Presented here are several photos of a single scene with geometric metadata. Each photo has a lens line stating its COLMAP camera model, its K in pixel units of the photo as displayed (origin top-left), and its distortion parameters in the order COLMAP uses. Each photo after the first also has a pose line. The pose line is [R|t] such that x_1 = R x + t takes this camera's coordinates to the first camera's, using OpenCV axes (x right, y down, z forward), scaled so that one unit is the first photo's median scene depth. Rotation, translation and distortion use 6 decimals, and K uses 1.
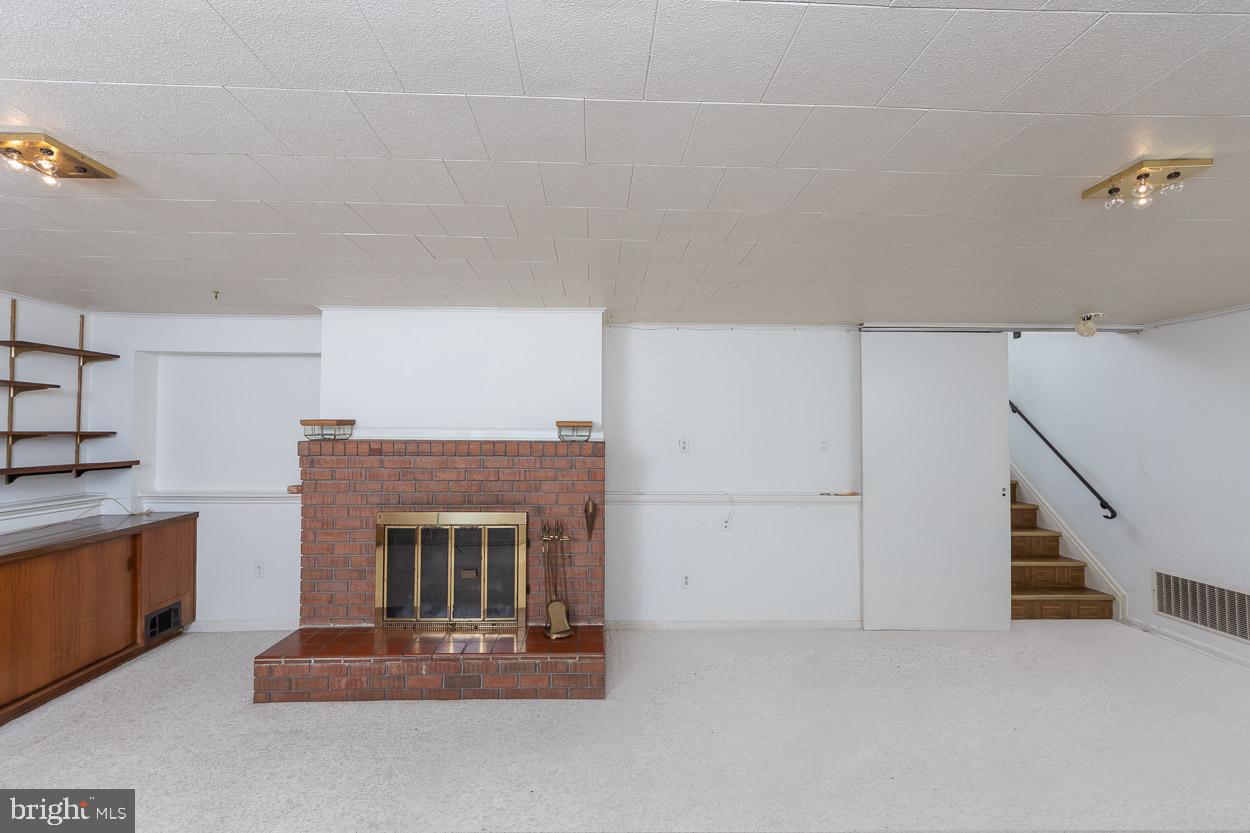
lens RADIAL K [[489.3, 0, 609.0], [0, 489.3, 422.1], [0, 0, 1]] dist [-0.001682, -0.000200]
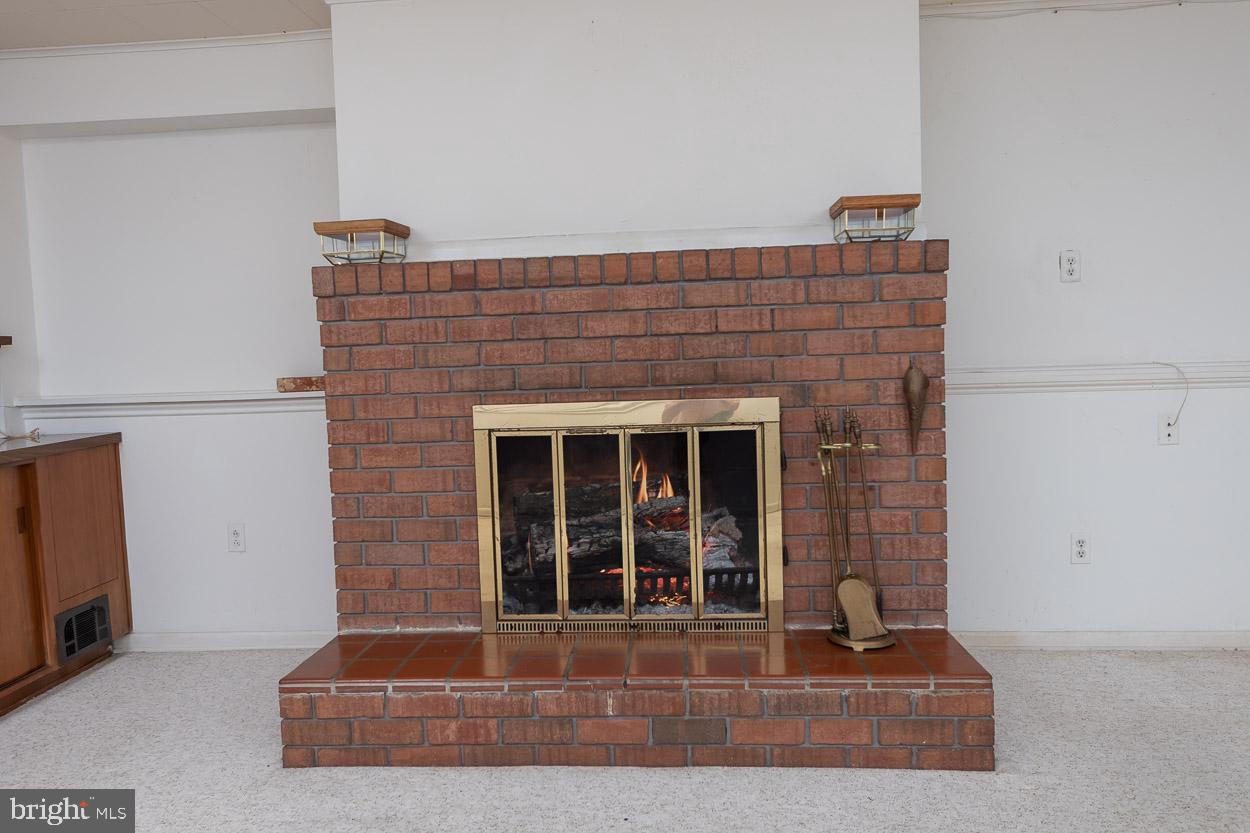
lens RADIAL K [[868.2, 0, 624.8], [0, 868.2, 412.0], [0, 0, 1]] dist [-0.002133, 0.000601]
pose [[0.993688, -0.029179, -0.108321, -0.226861], [0.038266, 0.995833, 0.082783, 0.123396], [0.105454, -0.086406, 0.990663, 0.146743]]
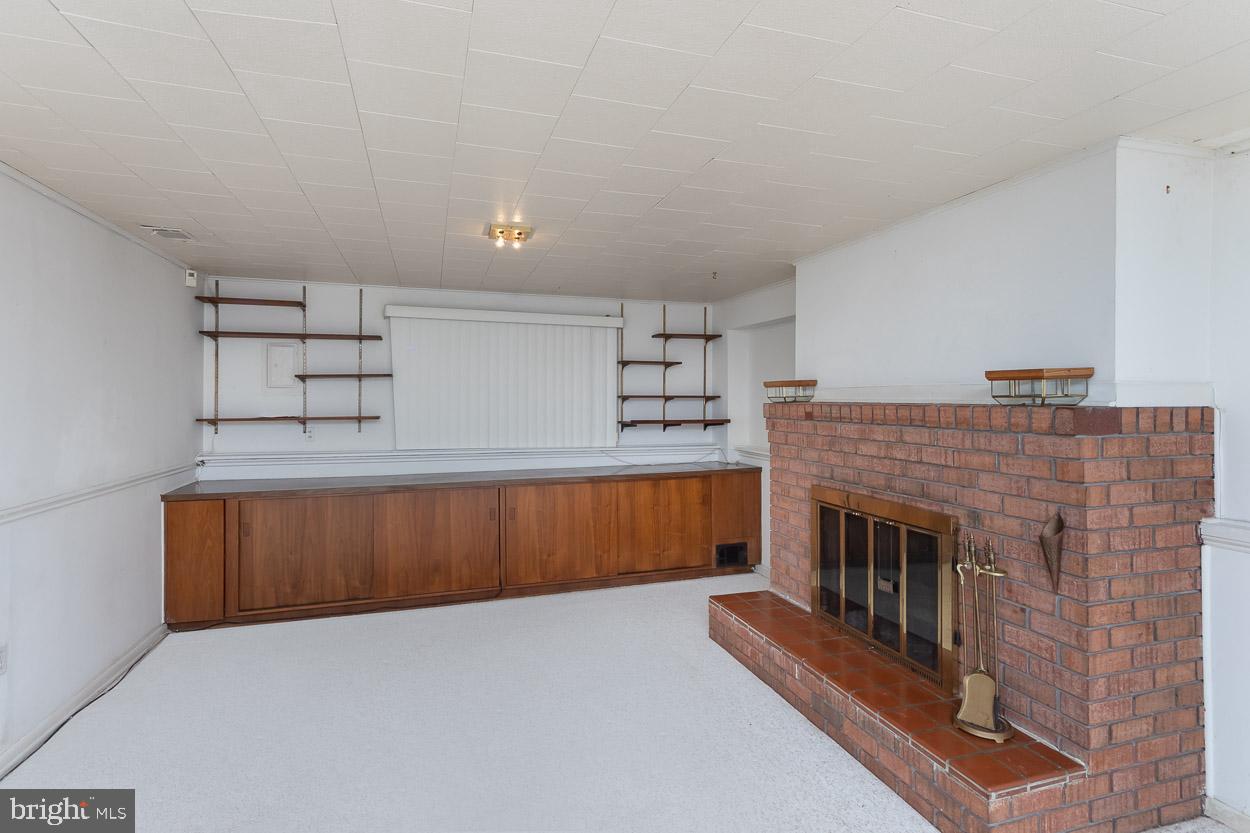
lens RADIAL K [[604.3, 0, 622.4], [0, 604.3, 402.7], [0, 0, 1]] dist [0.001546, 0.000512]
pose [[0.280989, 0.003554, -0.959704, 0.463782], [0.021177, 0.999727, 0.009902, 0.019388], [0.959477, -0.023106, 0.280837, 0.371864]]
